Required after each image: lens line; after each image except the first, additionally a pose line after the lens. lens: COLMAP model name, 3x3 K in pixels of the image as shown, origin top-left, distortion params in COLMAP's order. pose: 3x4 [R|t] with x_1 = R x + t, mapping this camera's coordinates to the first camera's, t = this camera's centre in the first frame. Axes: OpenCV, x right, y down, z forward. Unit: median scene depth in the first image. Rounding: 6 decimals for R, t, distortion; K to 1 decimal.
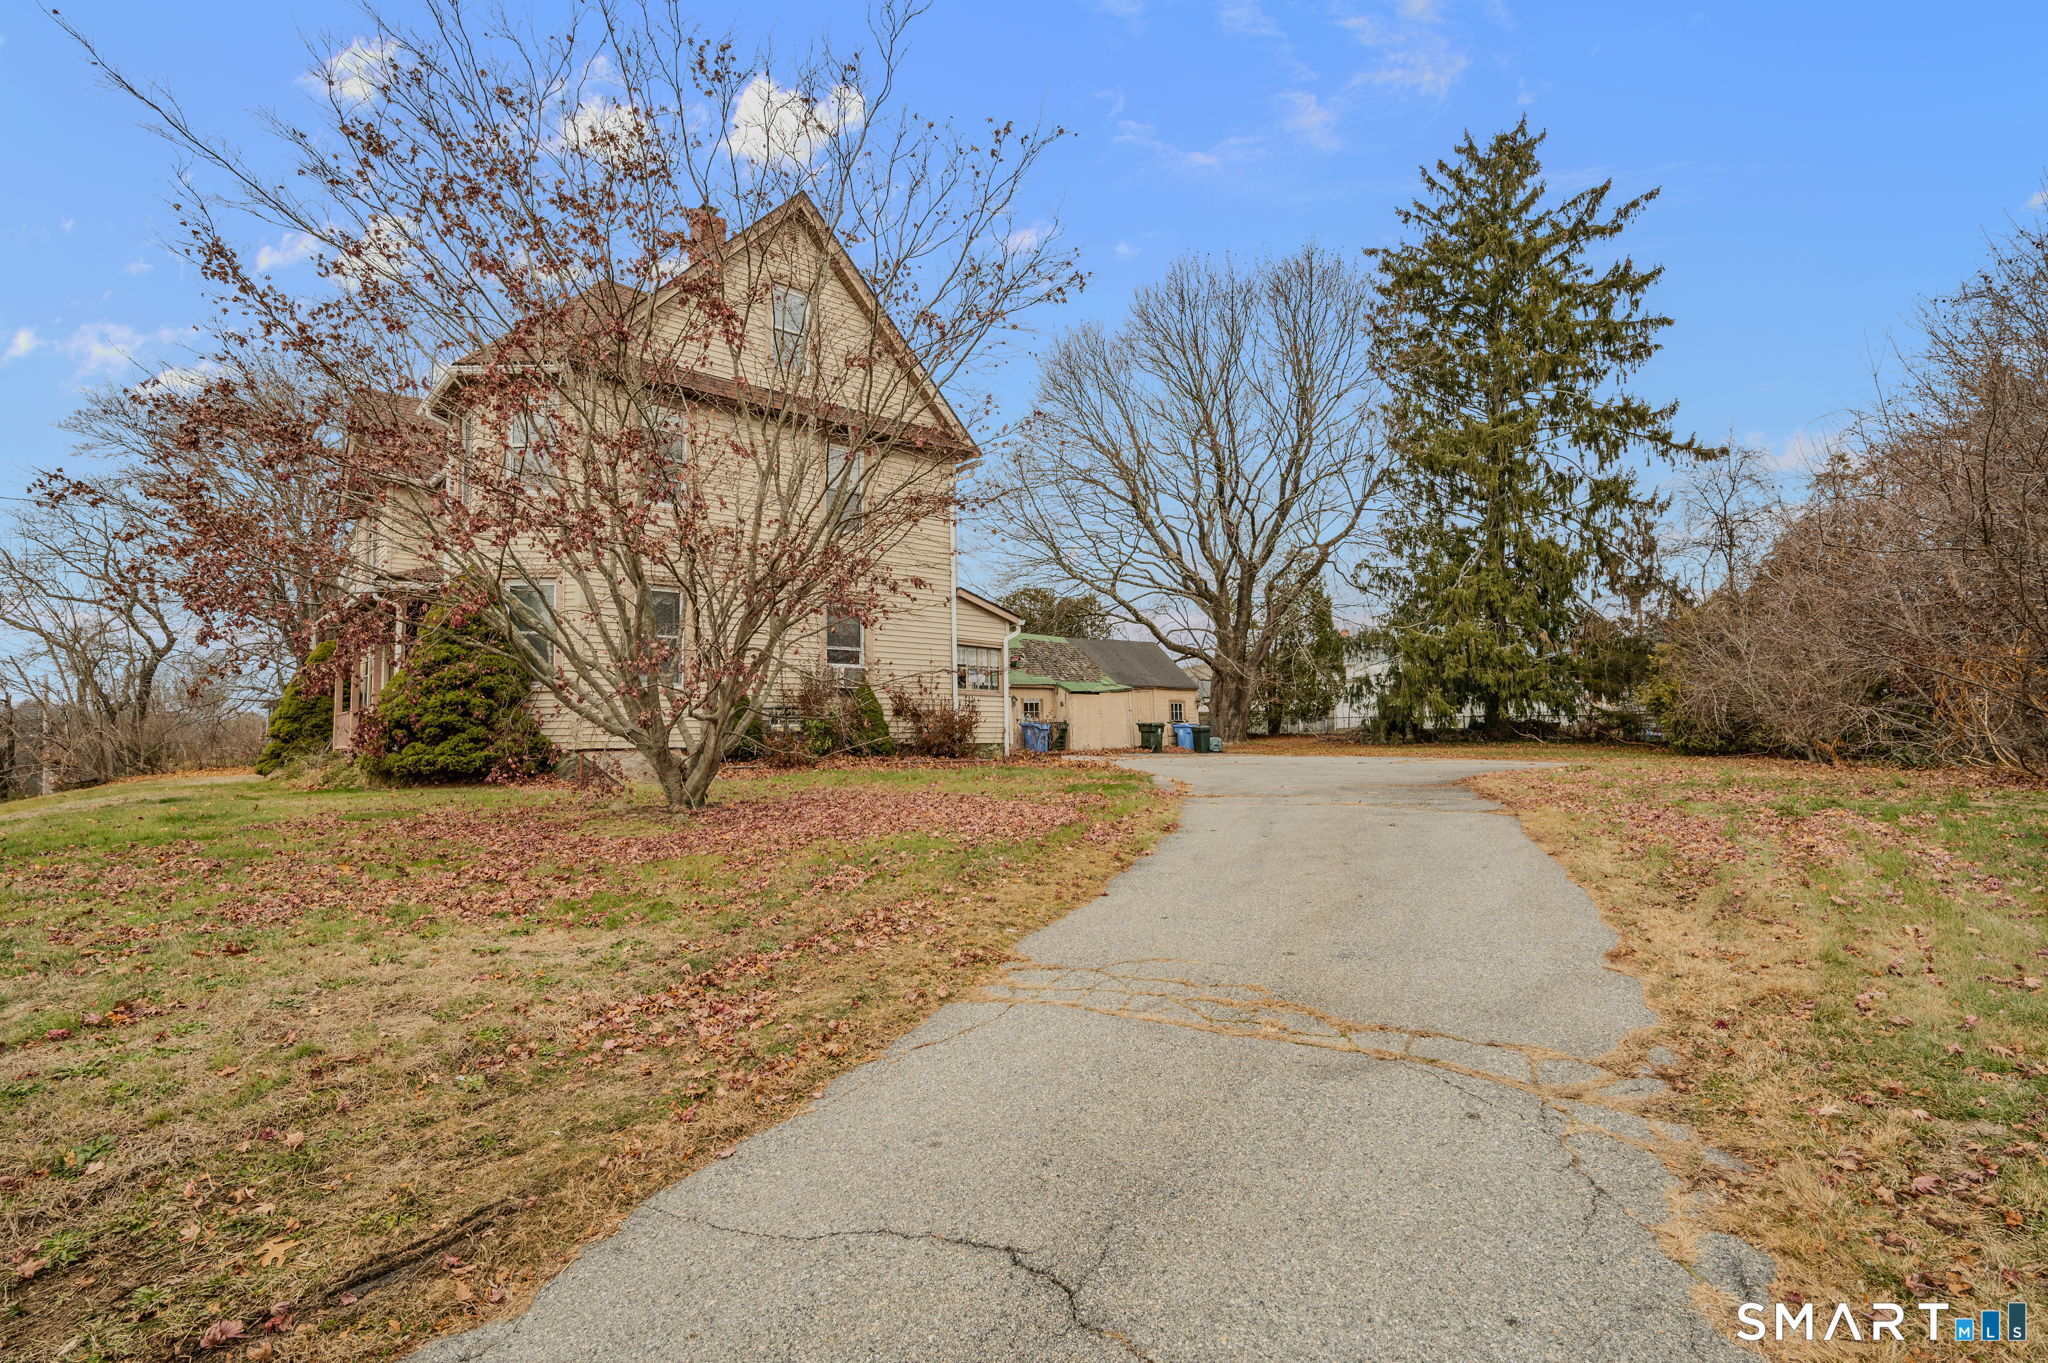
lens RADIAL K [[896.8, 0, 1024.0], [0, 896.8, 681.5], [0, 0, 1]] dist [-0.000783, 0.000067]
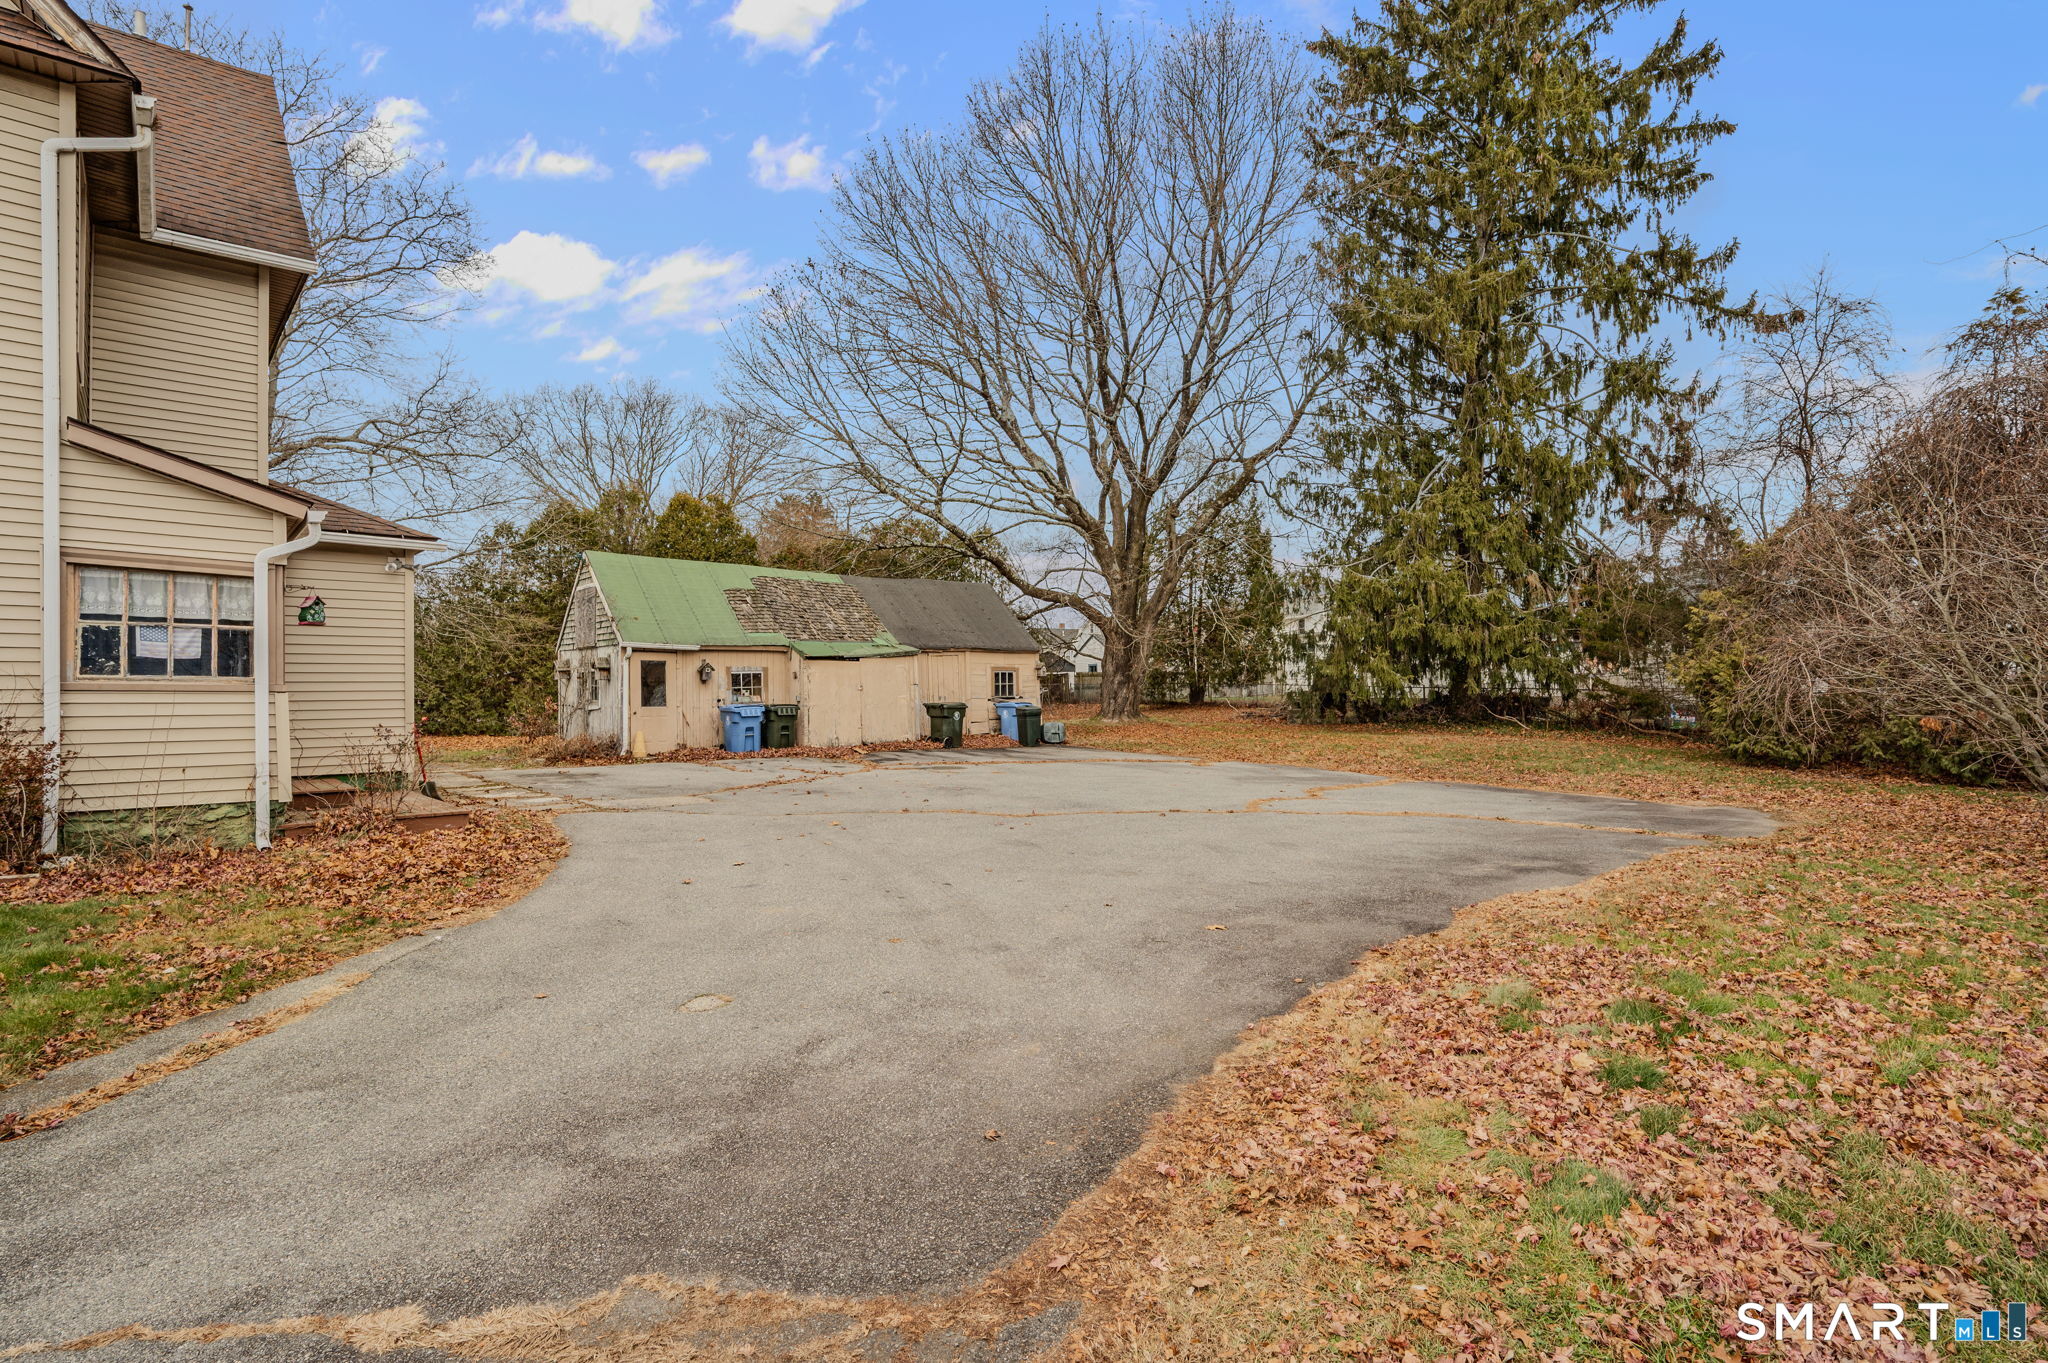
lens RADIAL K [[896.8, 0, 1024.0], [0, 896.8, 681.5], [0, 0, 1]] dist [-0.000783, 0.000067]
pose [[0.999884, 0.006131, 0.013963, 0.158384], [-0.006908, 0.998389, 0.056310, -0.006680], [-0.013595, -0.056400, 0.998316, 0.276789]]
